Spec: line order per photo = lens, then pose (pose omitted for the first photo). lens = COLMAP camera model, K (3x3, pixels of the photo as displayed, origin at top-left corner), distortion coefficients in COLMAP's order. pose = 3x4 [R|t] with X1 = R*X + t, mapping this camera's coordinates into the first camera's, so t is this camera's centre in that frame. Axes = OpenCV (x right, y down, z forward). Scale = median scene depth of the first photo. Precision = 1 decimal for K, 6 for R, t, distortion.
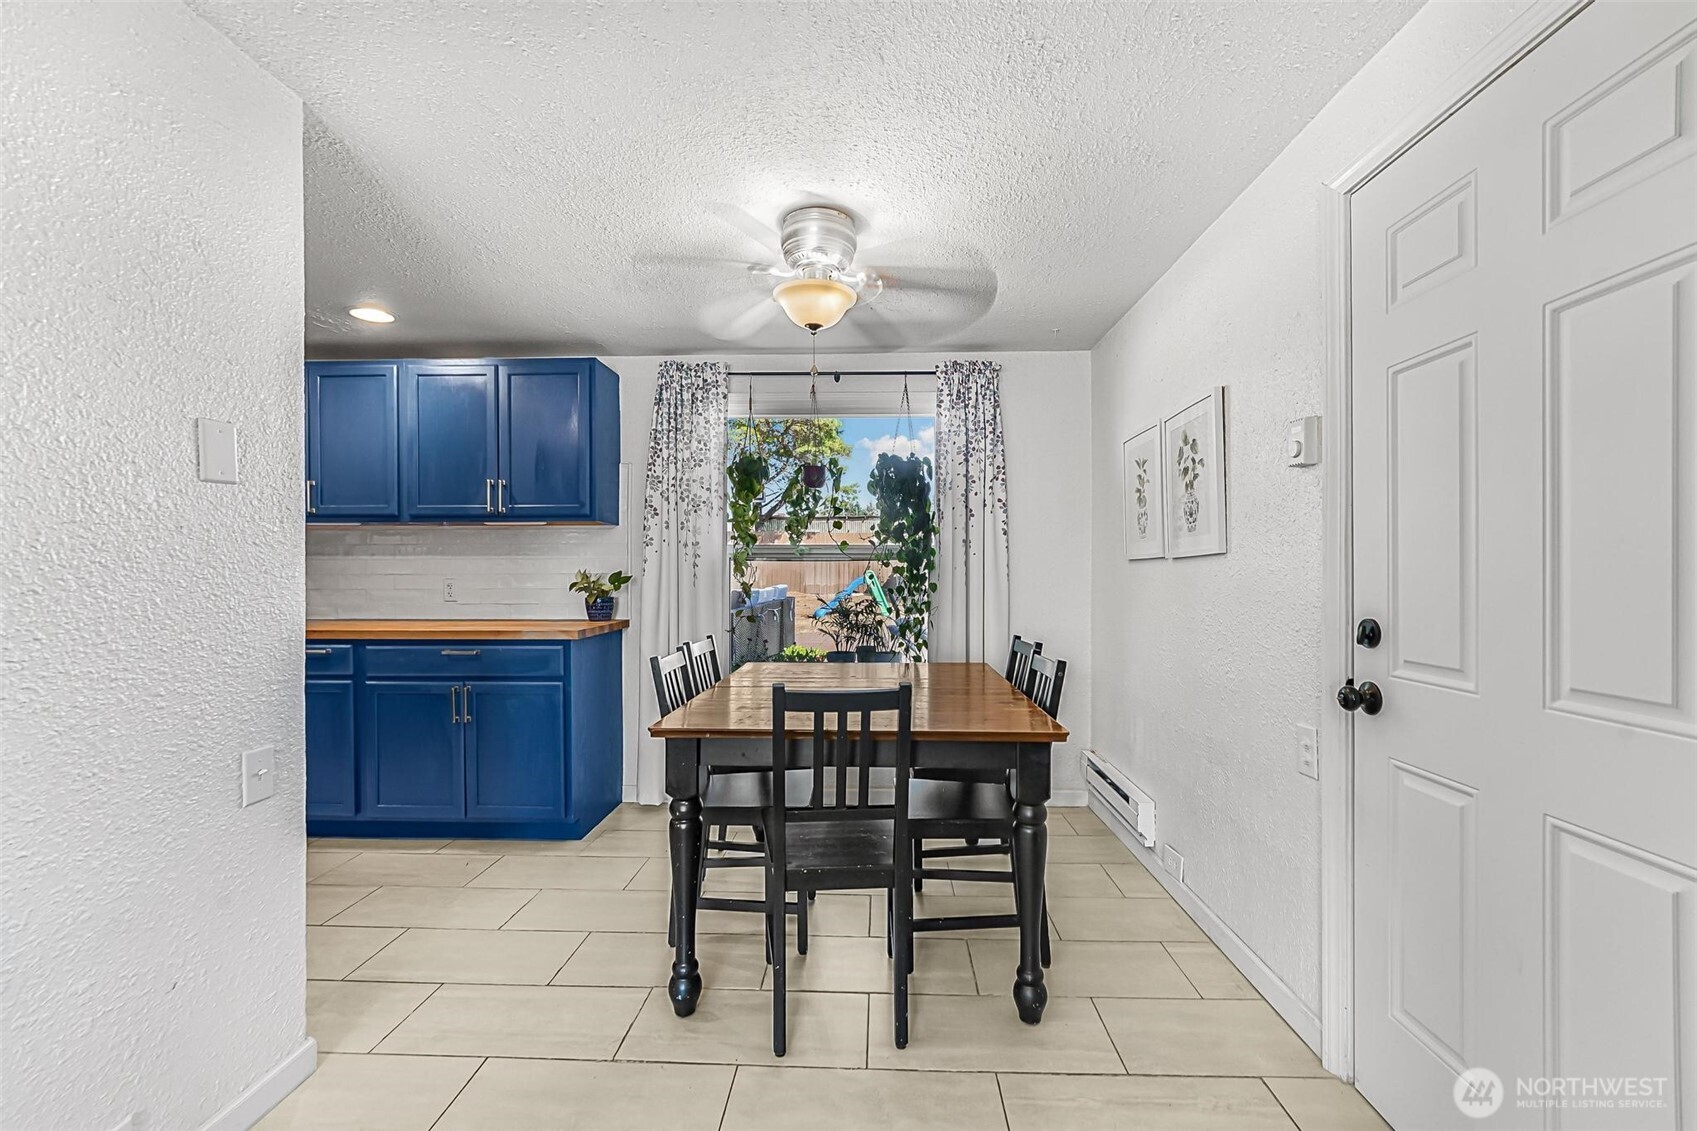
lens RADIAL K [[762.8, 0, 850.4], [0, 762.8, 570.1], [0, 0, 1]] dist [-0.004405, -0.000364]
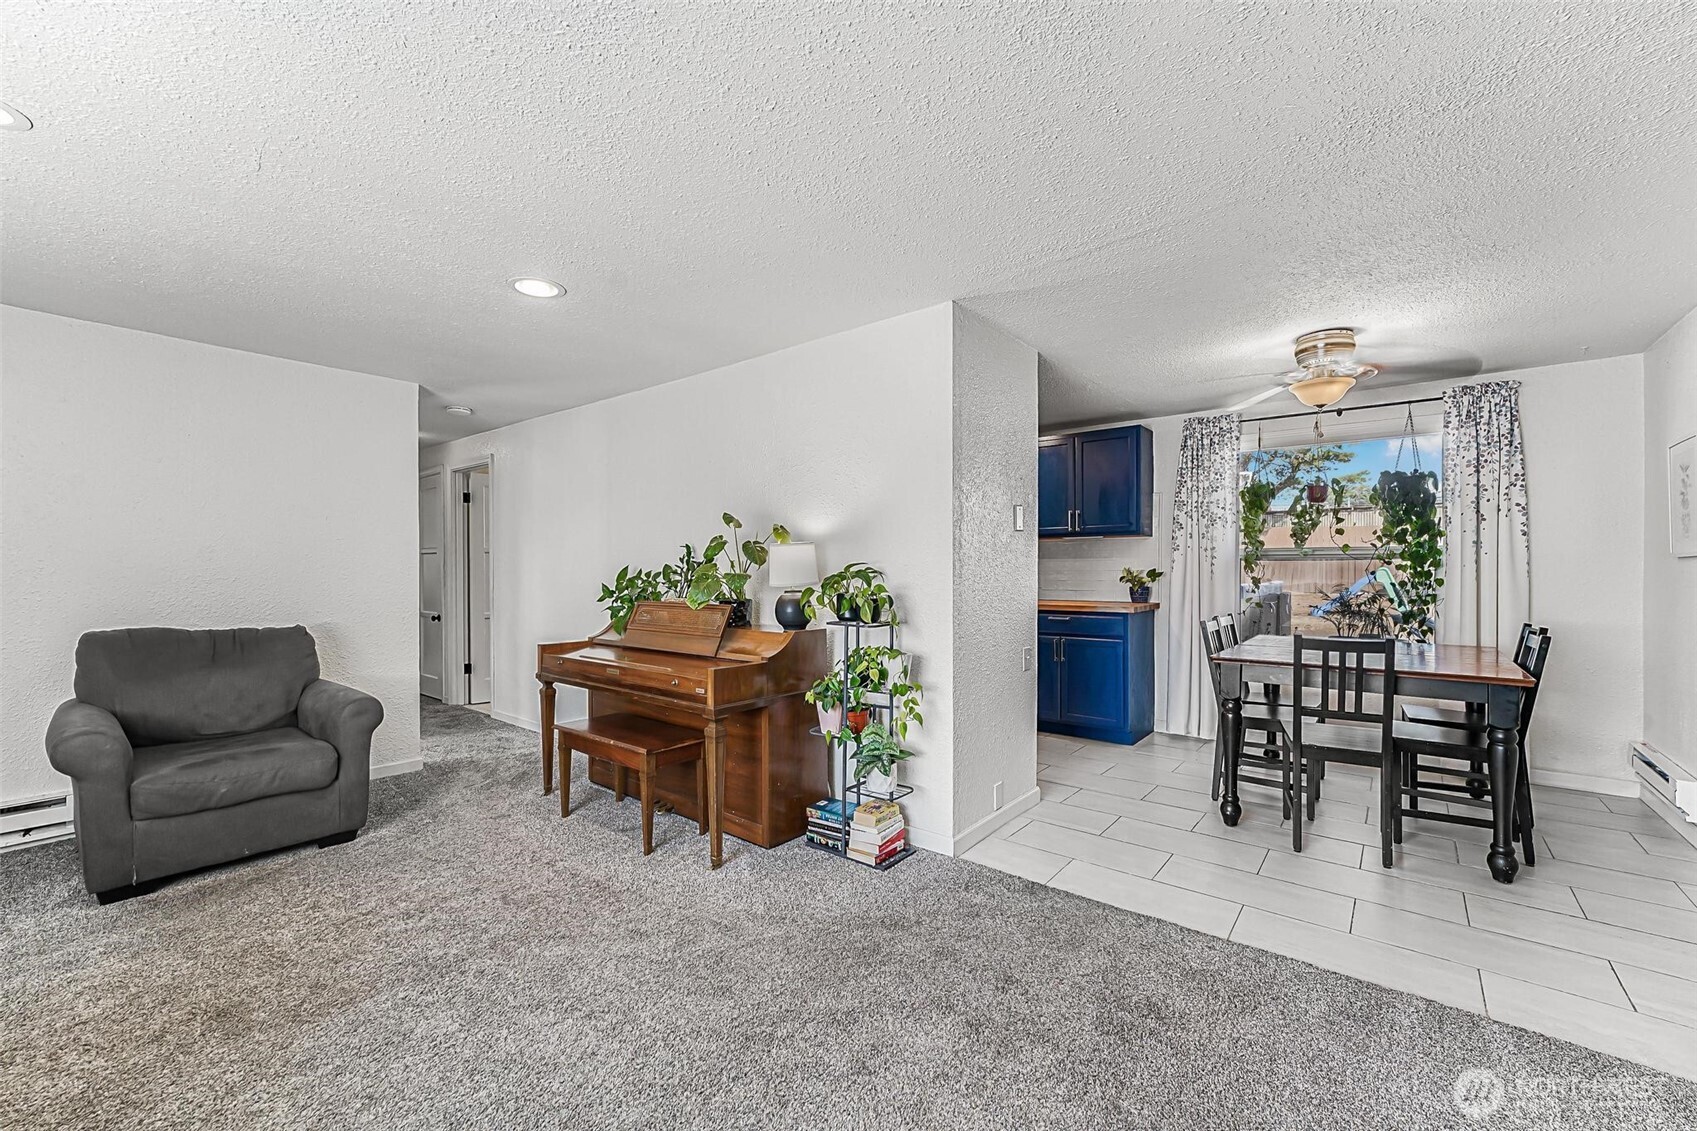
lens RADIAL K [[692.5, 0, 858.8], [0, 692.5, 572.7], [0, 0, 1]] dist [0.002450, 0.001351]
pose [[0.812062, 0.002564, -0.583566, 0.006983], [0.001799, 0.999975, 0.006897, -0.000917], [0.583569, -0.006650, 0.812036, -0.387173]]
